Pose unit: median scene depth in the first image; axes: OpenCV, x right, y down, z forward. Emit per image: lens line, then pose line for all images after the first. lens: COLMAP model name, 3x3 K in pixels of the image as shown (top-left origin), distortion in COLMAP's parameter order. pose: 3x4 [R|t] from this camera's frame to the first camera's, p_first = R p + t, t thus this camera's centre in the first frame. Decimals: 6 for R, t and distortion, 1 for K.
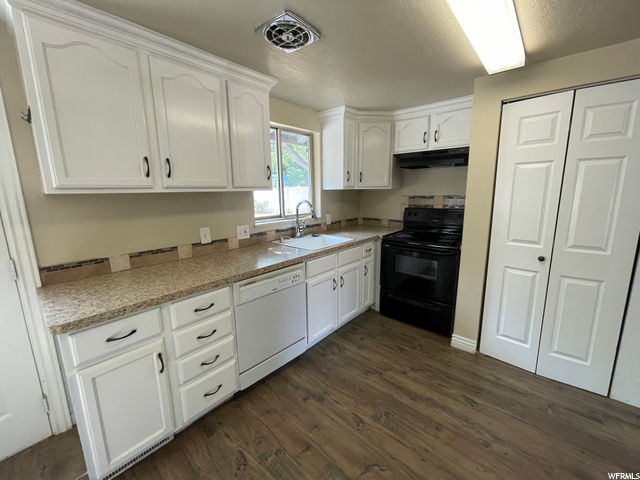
lens RADIAL K [[259.4, 0, 318.6], [0, 259.4, 236.9], [0, 0, 1]] dist [-0.002741, 0.000279]
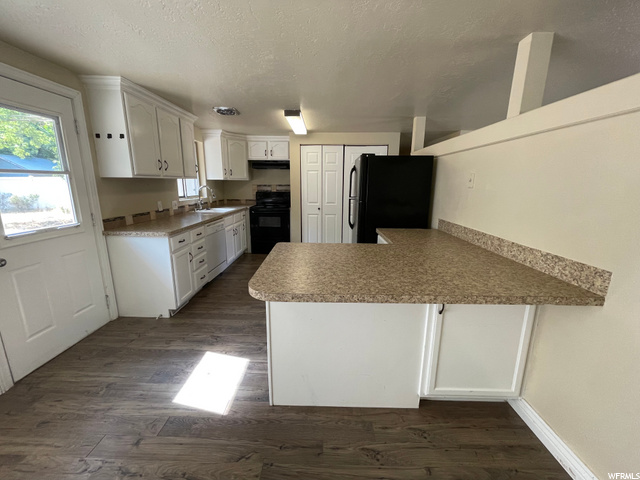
lens RADIAL K [[259.4, 0, 318.6], [0, 259.4, 236.9], [0, 0, 1]] dist [-0.002741, 0.000279]
pose [[0.757155, -0.114405, 0.643139, -0.575464], [0.098397, 0.993285, 0.060849, 0.141780], [-0.645782, 0.017211, 0.763328, -0.665418]]
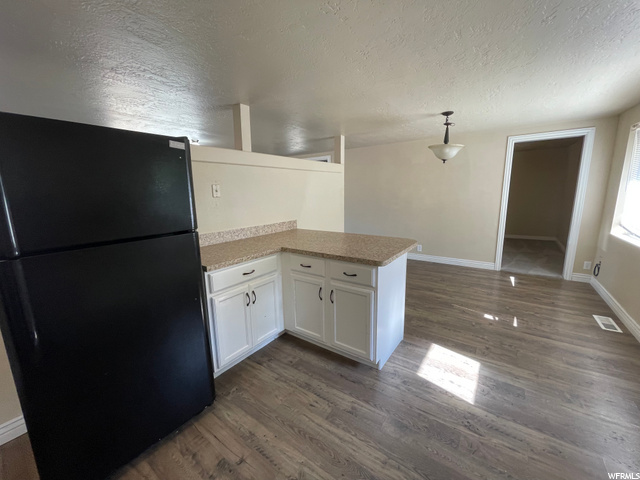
lens RADIAL K [[259.4, 0, 318.6], [0, 259.4, 236.9], [0, 0, 1]] dist [-0.002741, 0.000279]
pose [[-0.993832, 0.047690, -0.100120, 0.051592], [0.009961, 0.937551, 0.347706, -0.095175], [0.110449, 0.344564, -0.932243, 0.572594]]
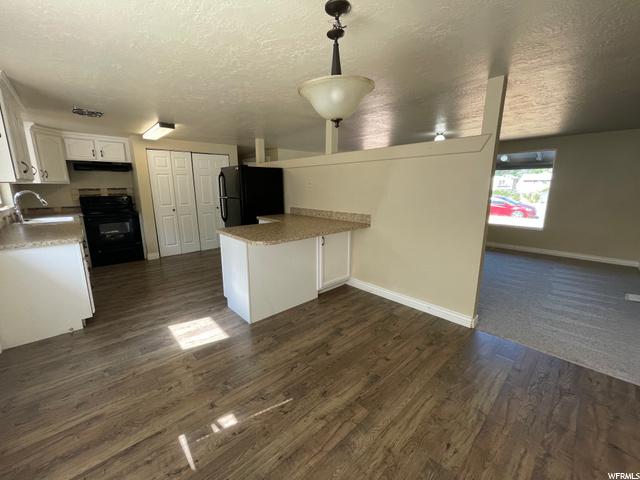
lens RADIAL K [[259.4, 0, 318.6], [0, 259.4, 236.9], [0, 0, 1]] dist [-0.002741, 0.000279]
pose [[0.096346, -0.182062, 0.978556, -1.188382], [0.177908, 0.970447, 0.163037, 0.127360], [-0.979319, 0.158385, 0.125889, -0.549445]]
